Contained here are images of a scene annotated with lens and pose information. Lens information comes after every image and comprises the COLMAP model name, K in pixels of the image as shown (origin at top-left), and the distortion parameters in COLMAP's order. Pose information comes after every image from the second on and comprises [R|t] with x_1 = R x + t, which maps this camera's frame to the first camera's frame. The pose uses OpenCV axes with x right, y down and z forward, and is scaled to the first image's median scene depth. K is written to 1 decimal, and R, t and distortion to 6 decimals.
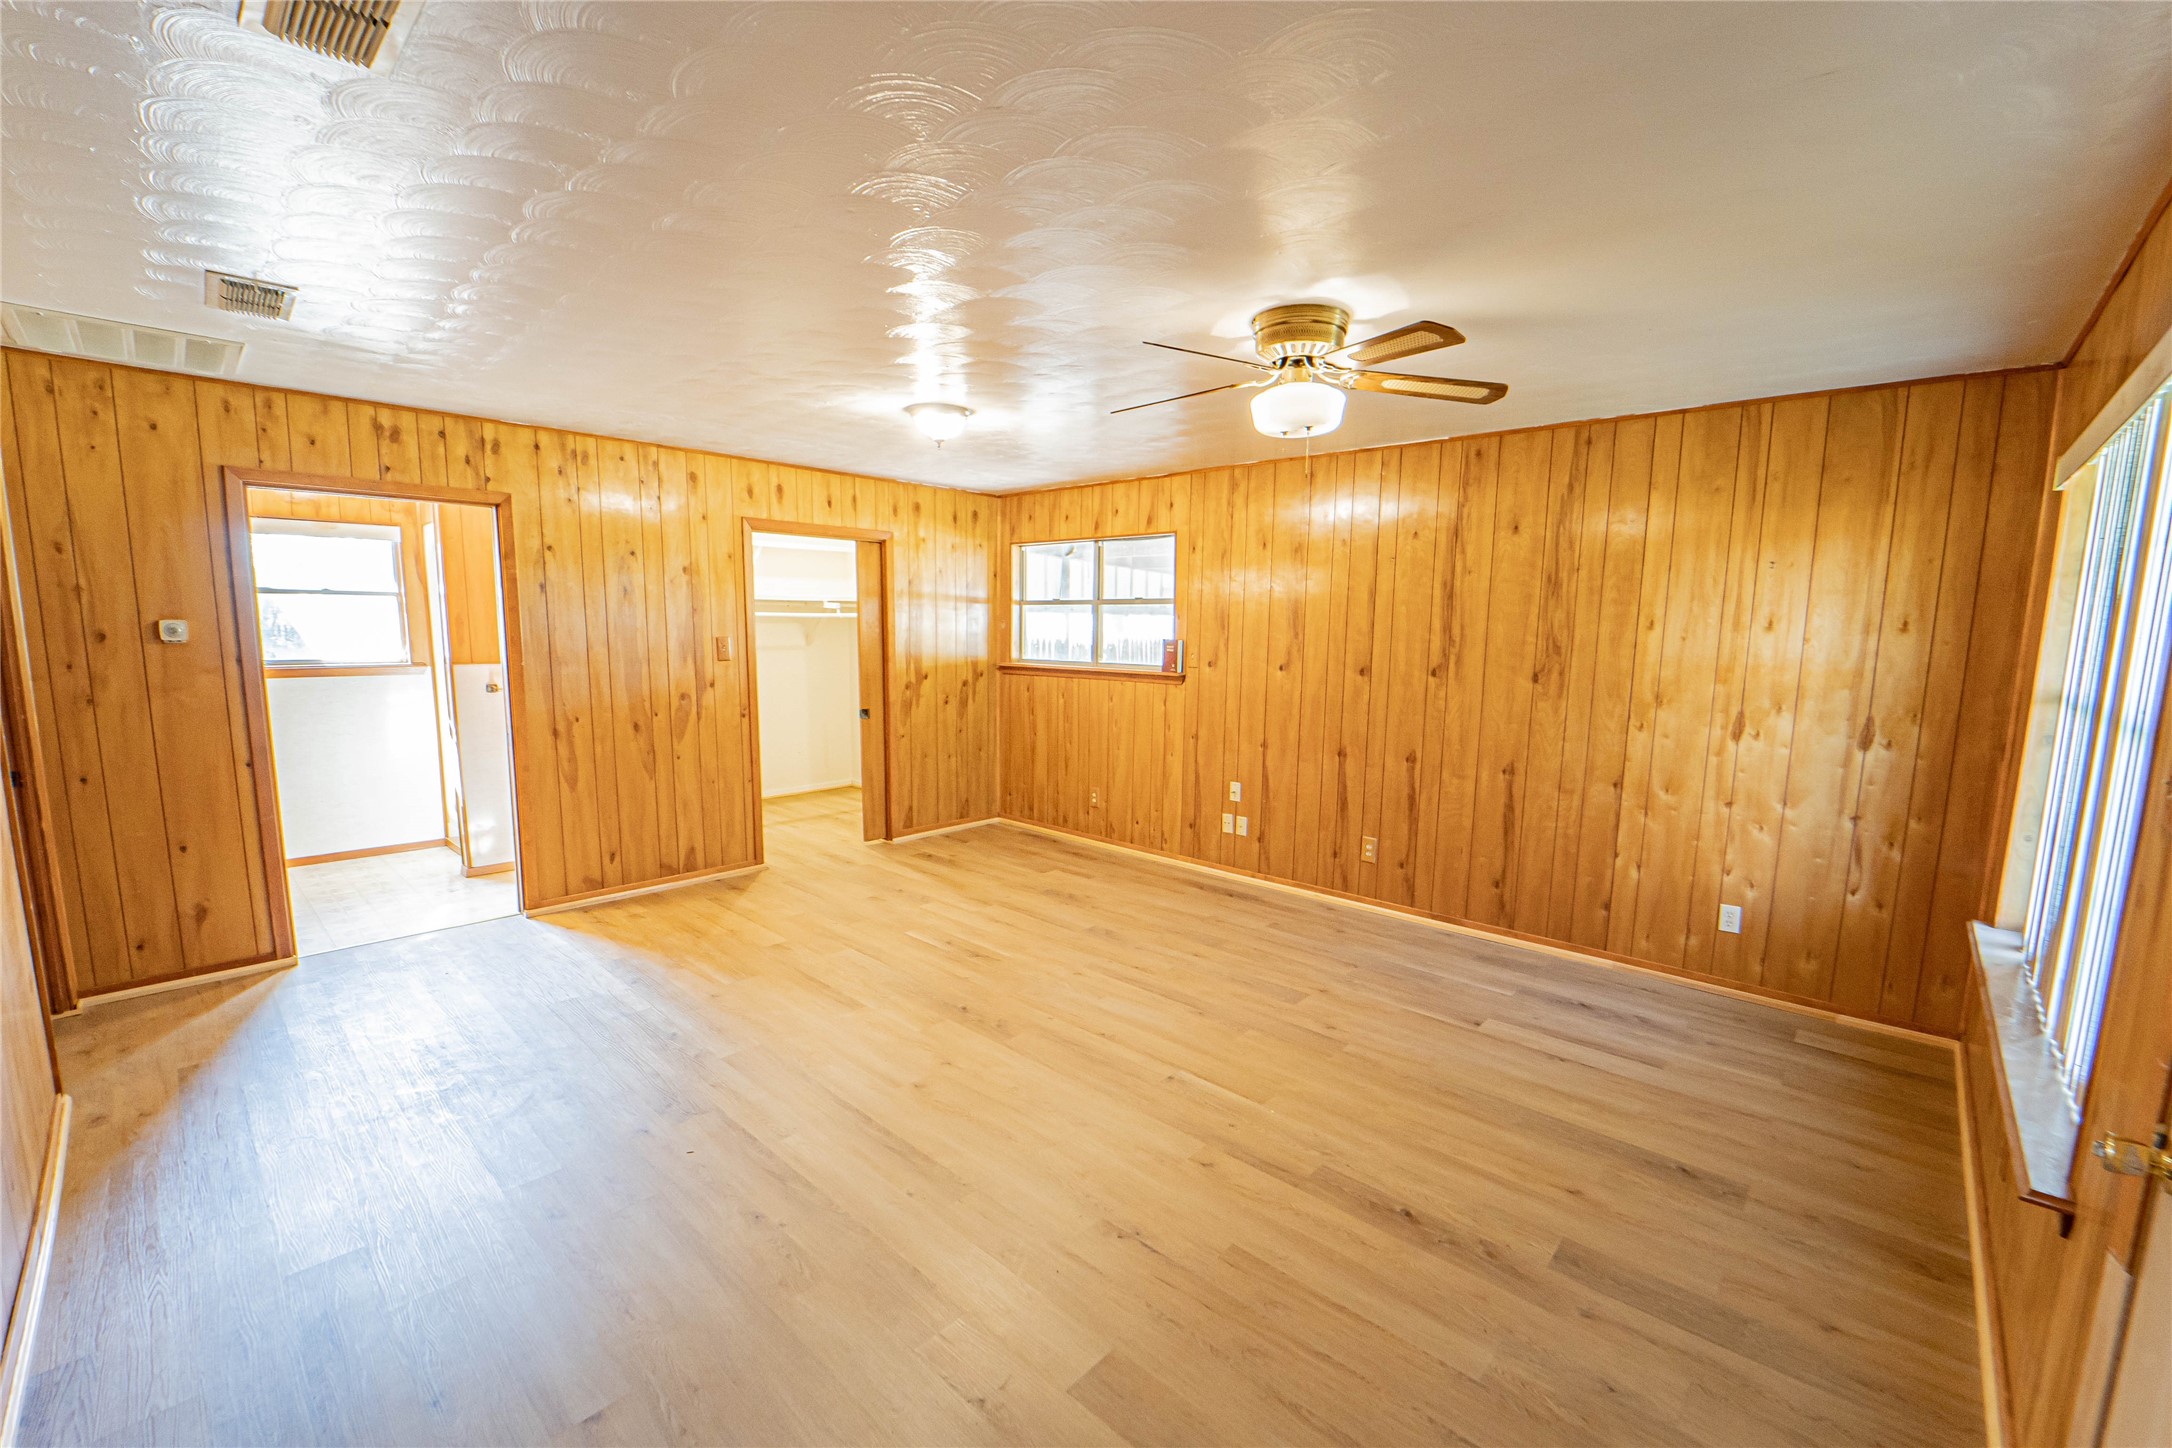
lens RADIAL K [[893.7, 0, 1093.2], [0, 893.7, 747.3], [0, 0, 1]] dist [-0.027295, 0.000317]
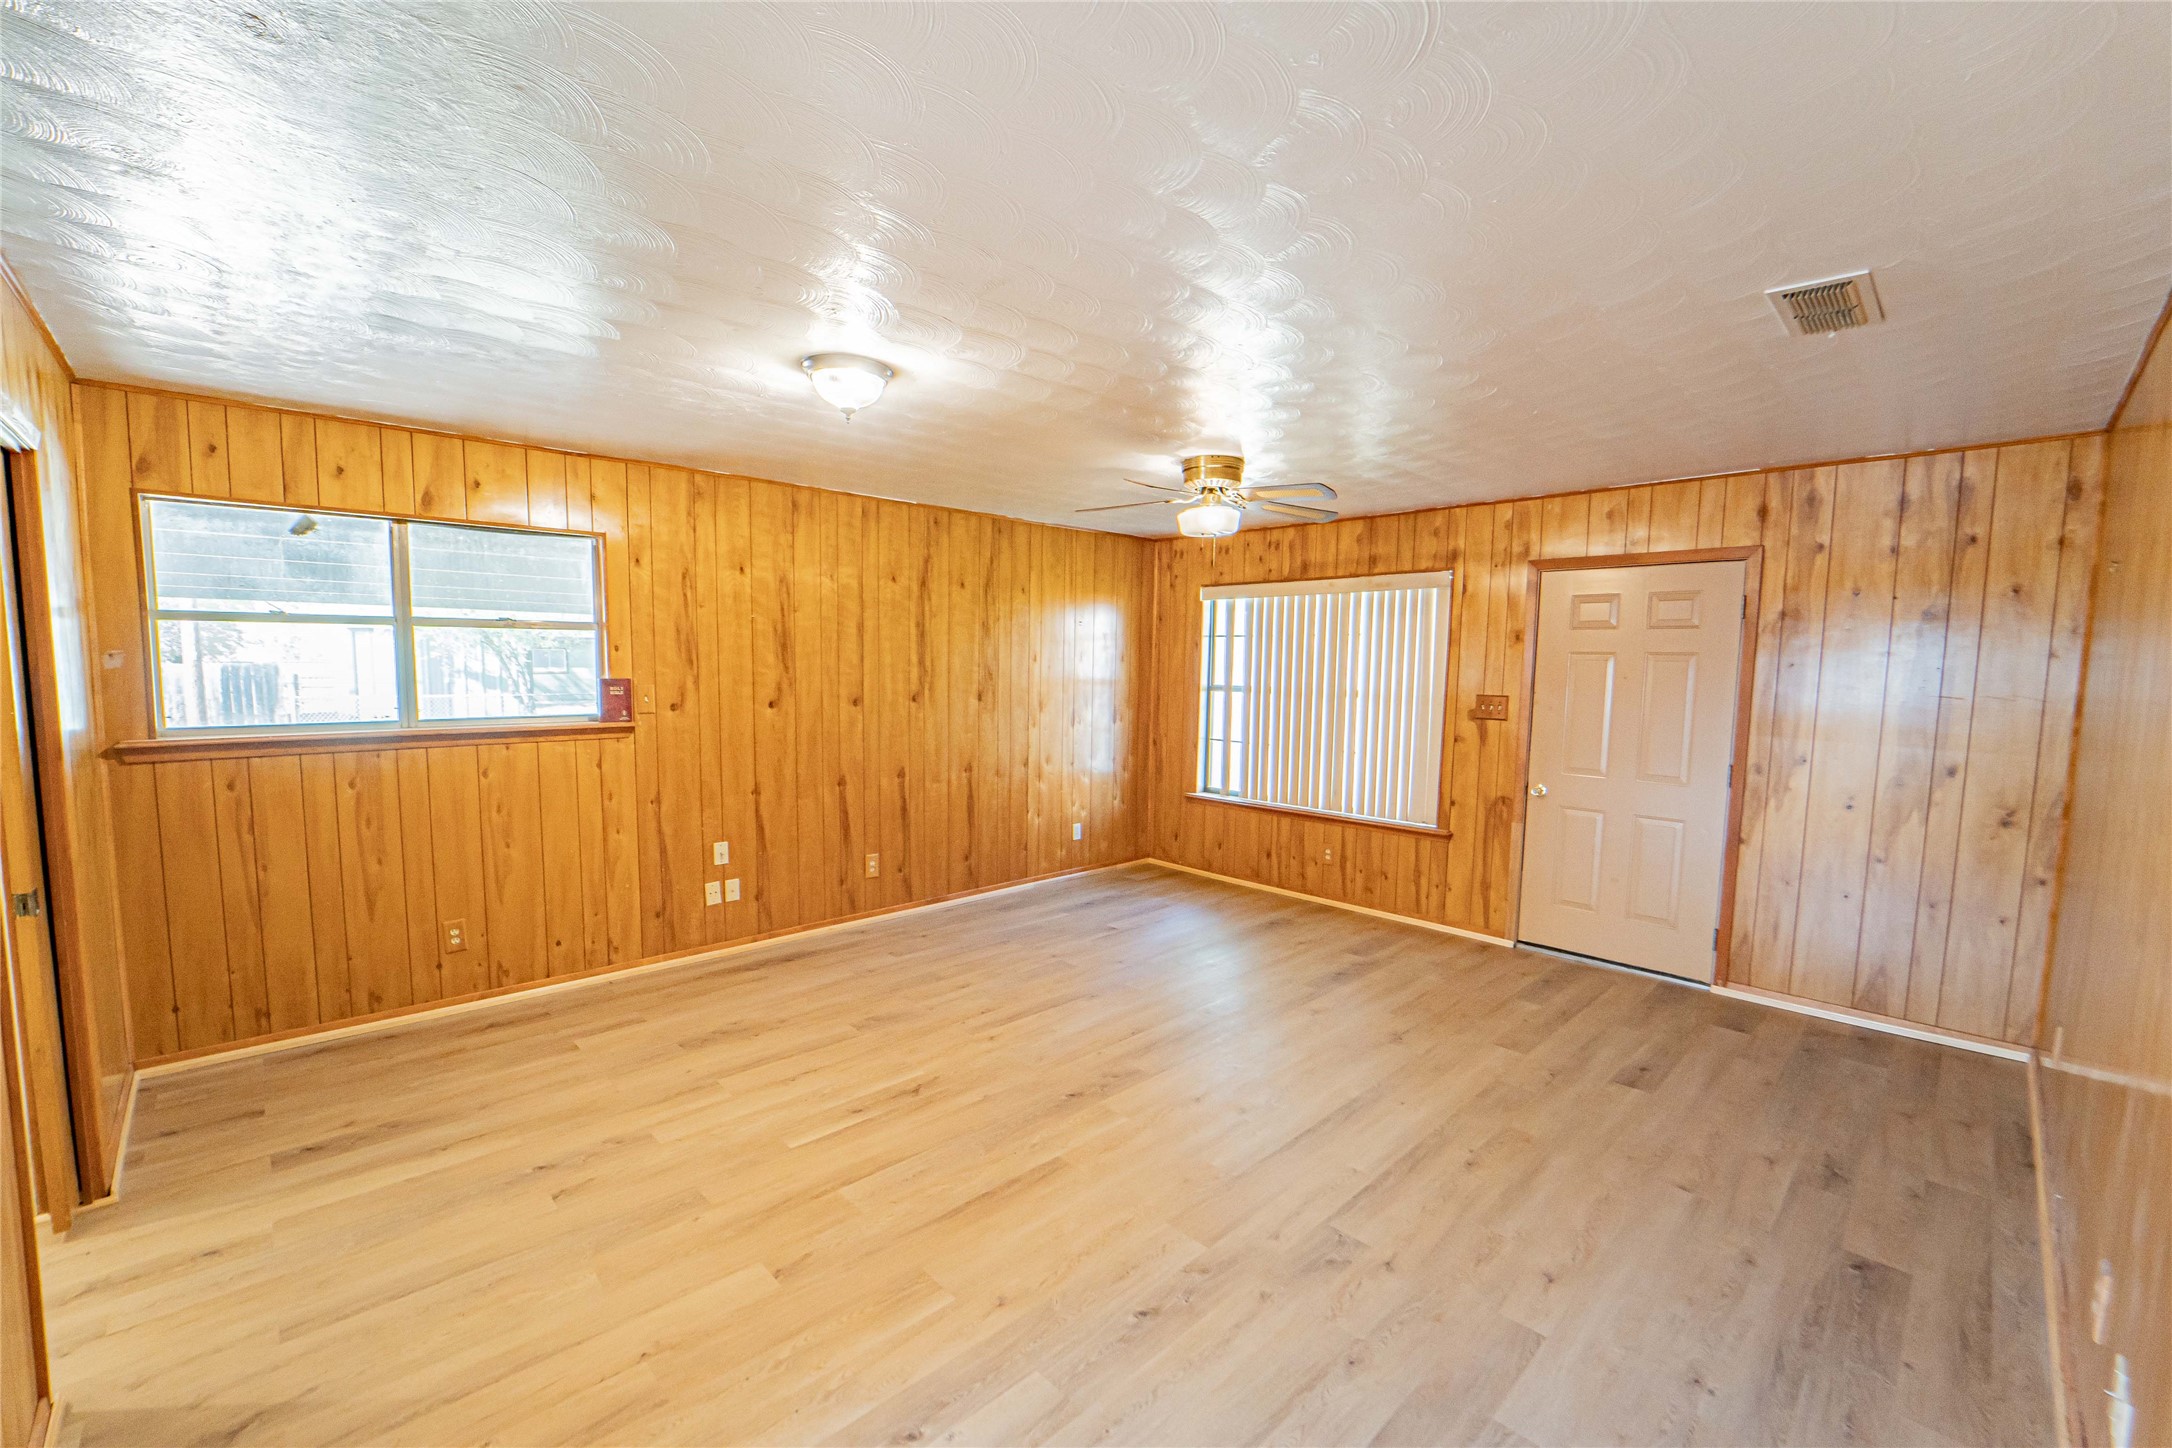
lens RADIAL K [[893.7, 0, 1093.2], [0, 893.7, 747.3], [0, 0, 1]] dist [-0.027295, 0.000317]
pose [[0.045486, -0.108910, 0.993010, -0.746506], [0.123806, 0.986990, 0.102578, -0.106051], [-0.991263, 0.118275, 0.058378, 0.665583]]
